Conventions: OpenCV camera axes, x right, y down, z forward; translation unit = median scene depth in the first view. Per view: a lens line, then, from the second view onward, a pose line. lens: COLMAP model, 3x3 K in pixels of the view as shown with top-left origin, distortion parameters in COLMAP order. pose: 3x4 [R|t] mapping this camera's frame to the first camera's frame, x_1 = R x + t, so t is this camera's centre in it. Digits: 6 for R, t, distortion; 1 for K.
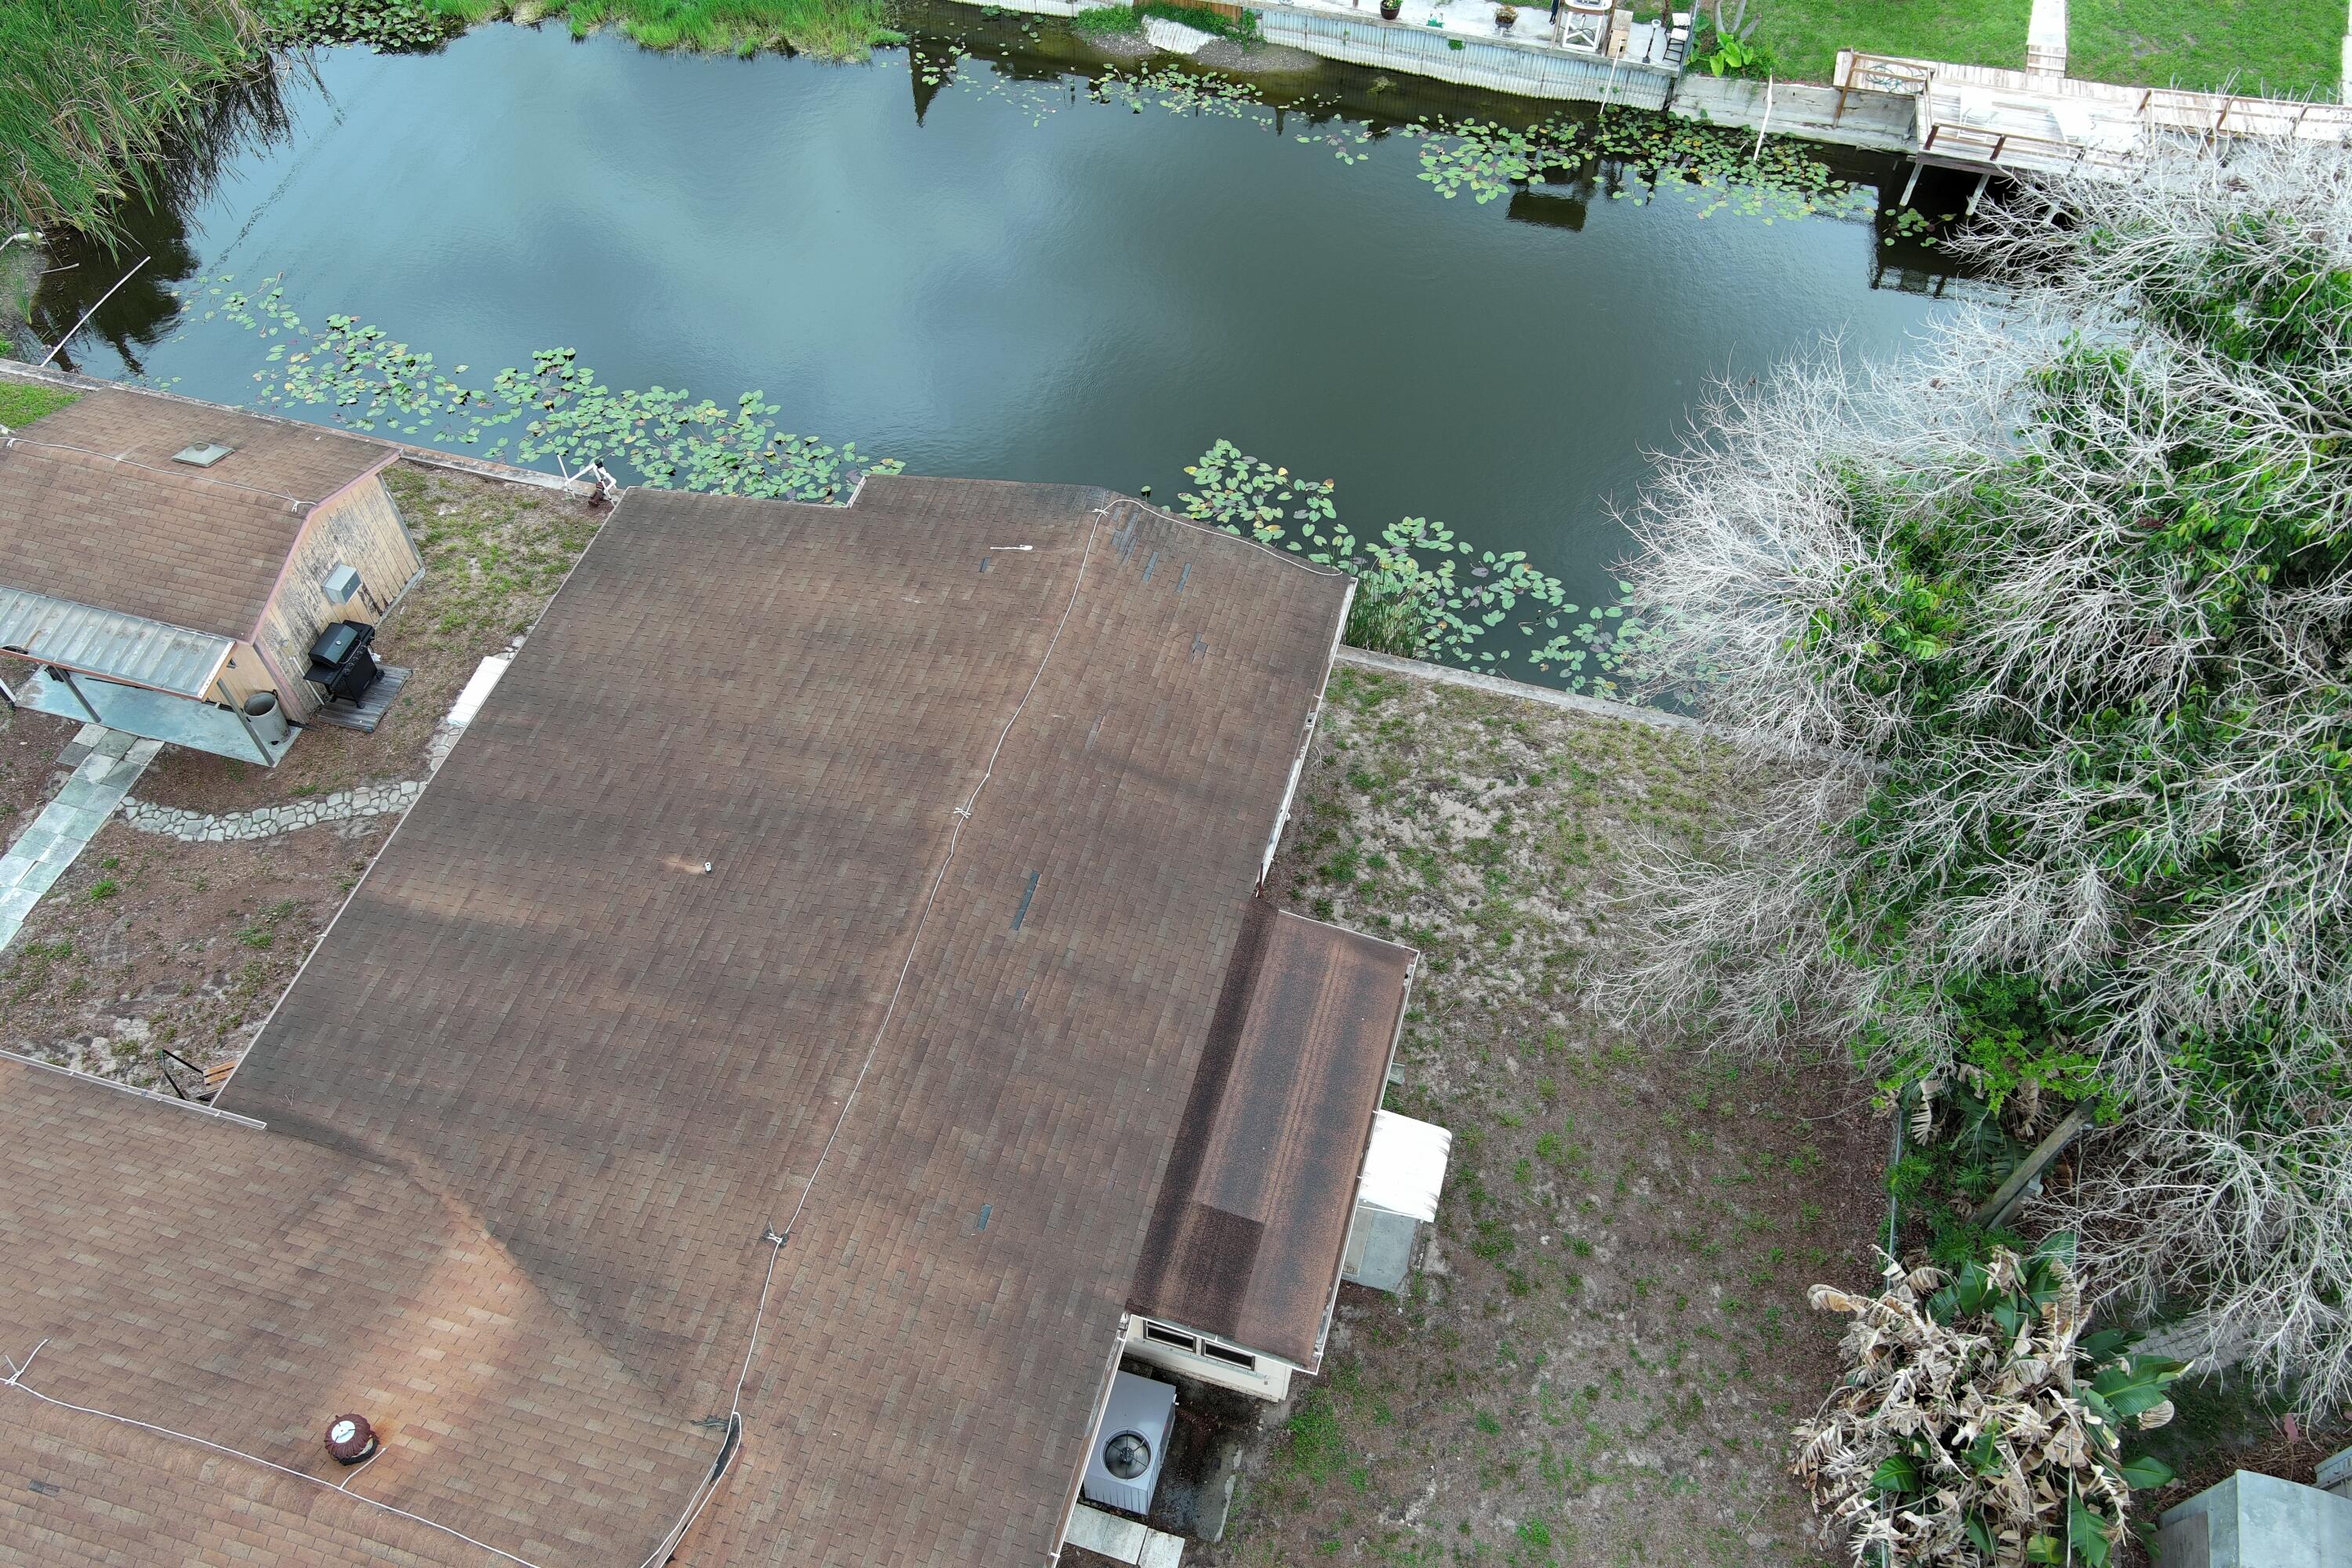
lens RADIAL K [[1813.4, 0, 1165.8], [0, 1813.4, 788.7], [0, 0, 1]] dist [0.012304, -0.003097]
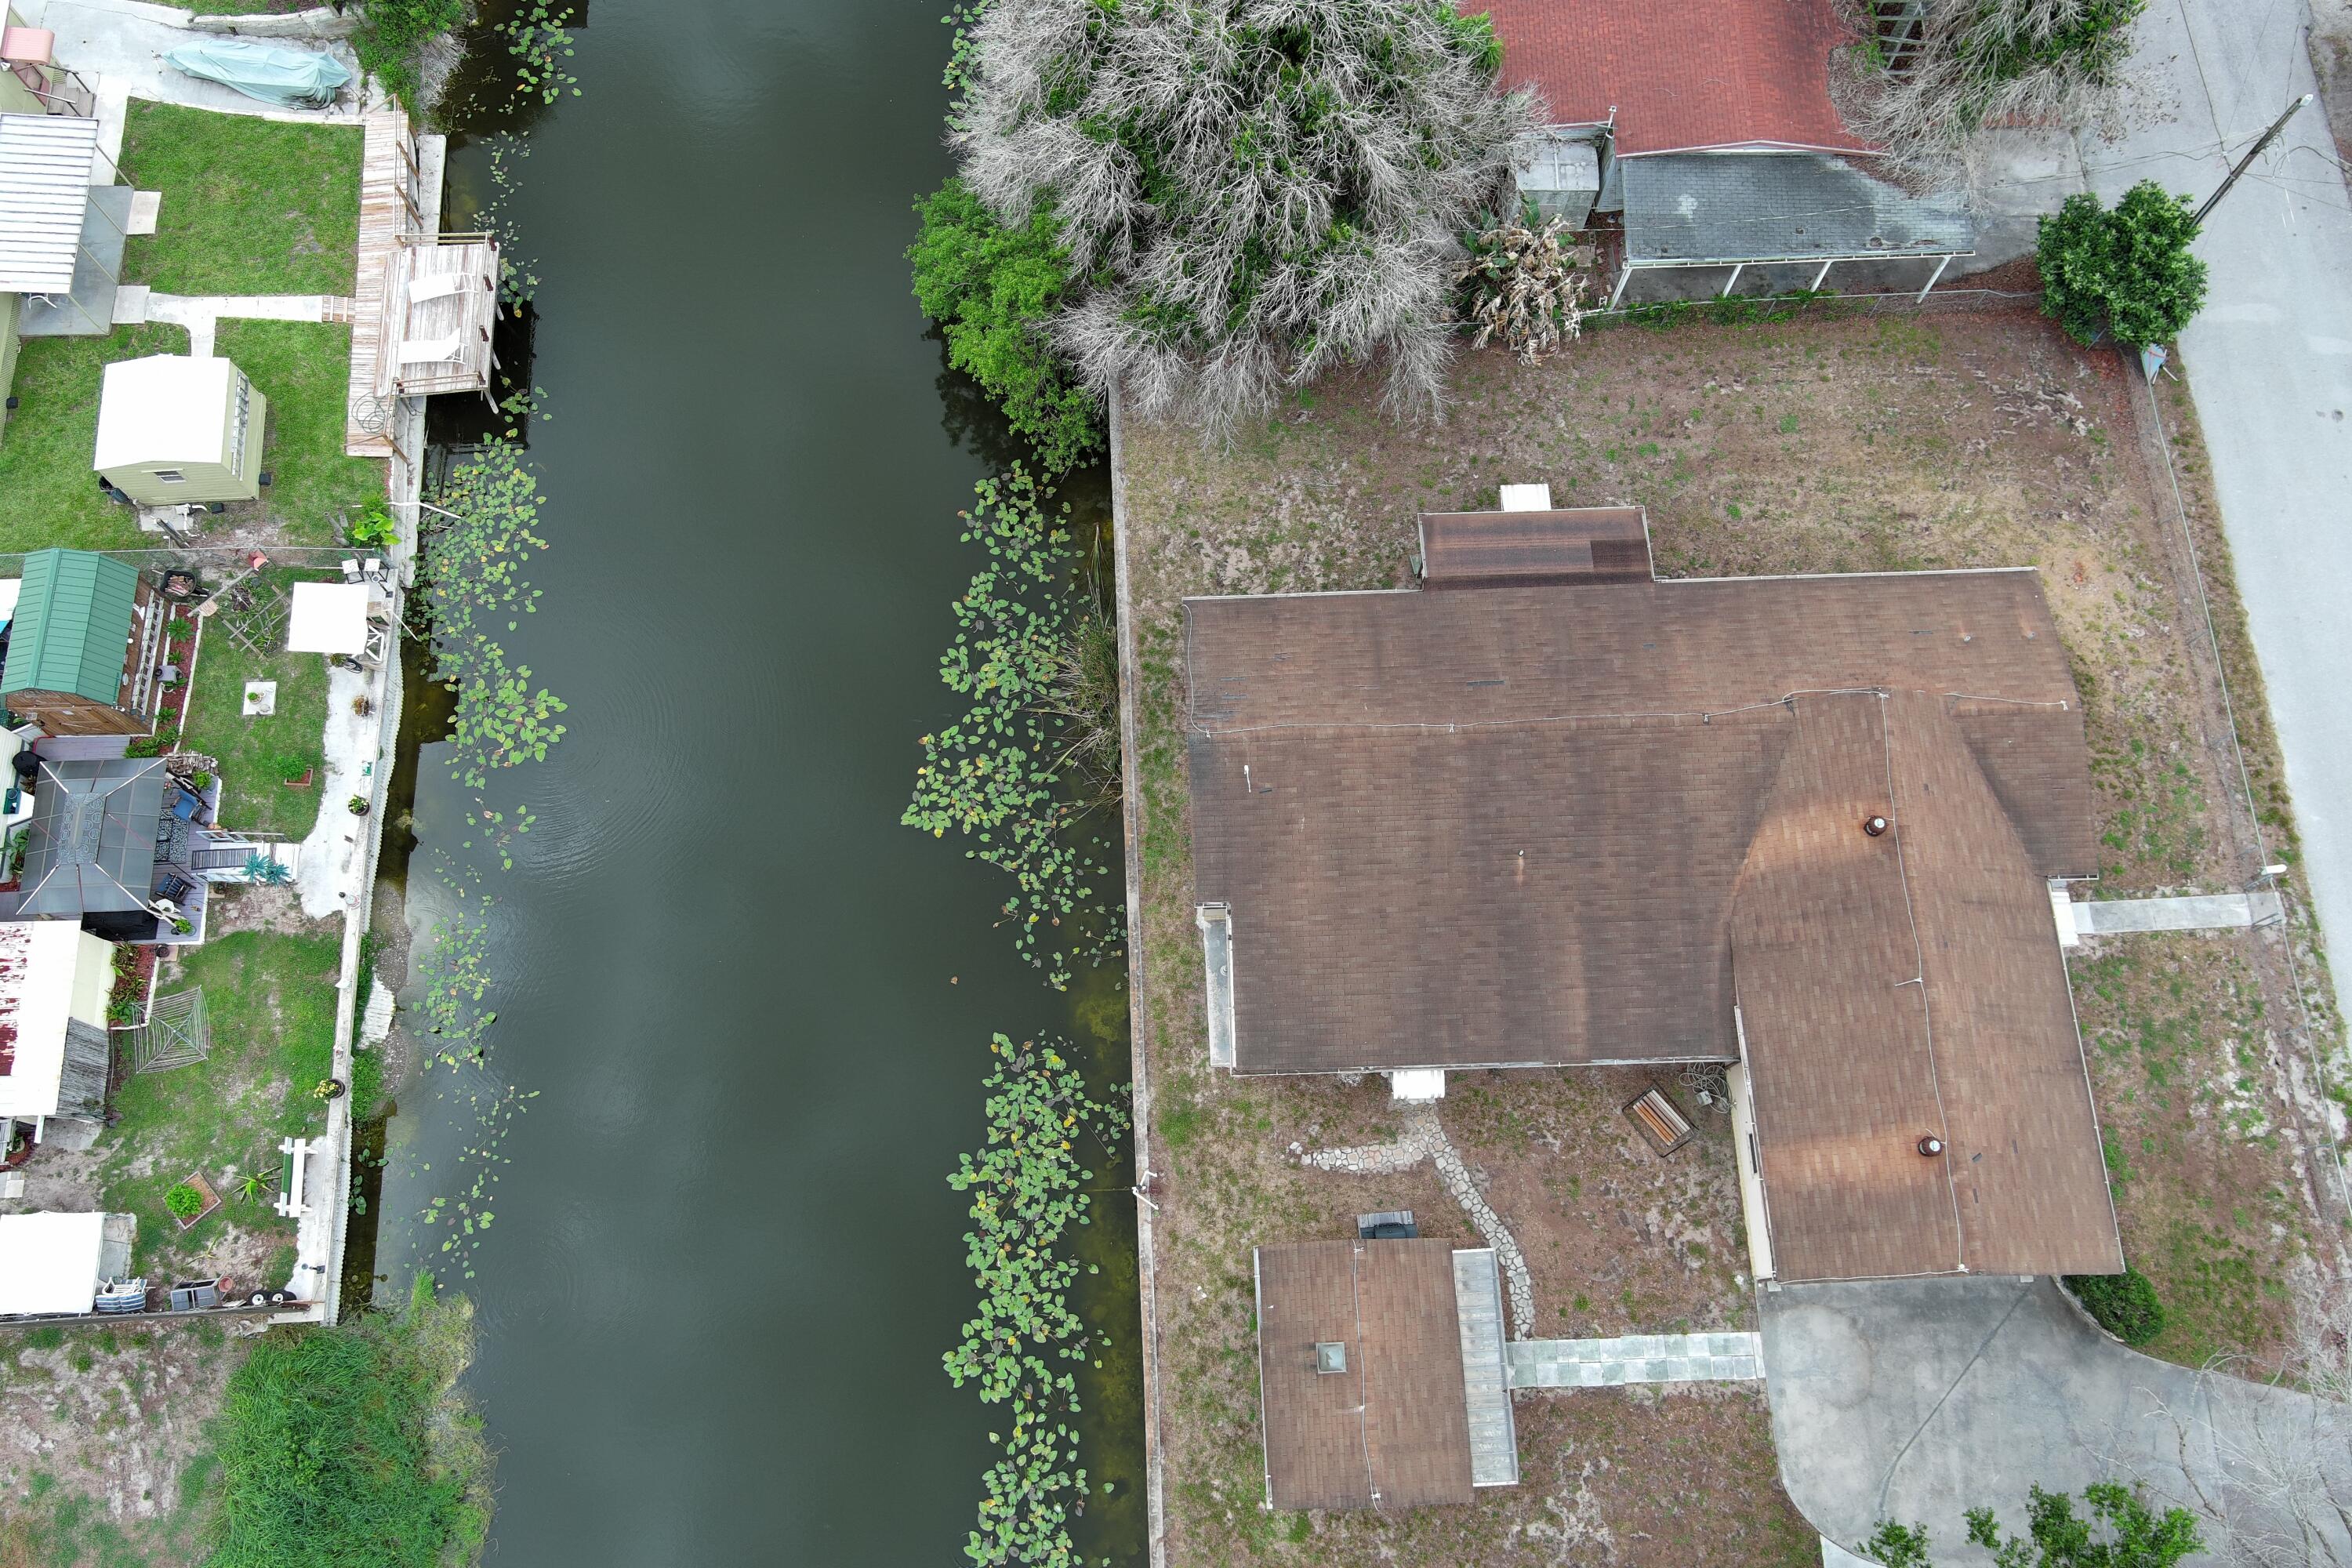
lens RADIAL K [[1814.2, 0, 1167.8], [0, 1814.2, 789.7], [0, 0, 1]] dist [0.042008, -0.070182]
pose [[-0.315292, -0.903551, 0.290149, -0.510970], [0.755375, -0.053870, 0.653074, -1.175118], [-0.574456, 0.425081, 0.699505, -0.076592]]
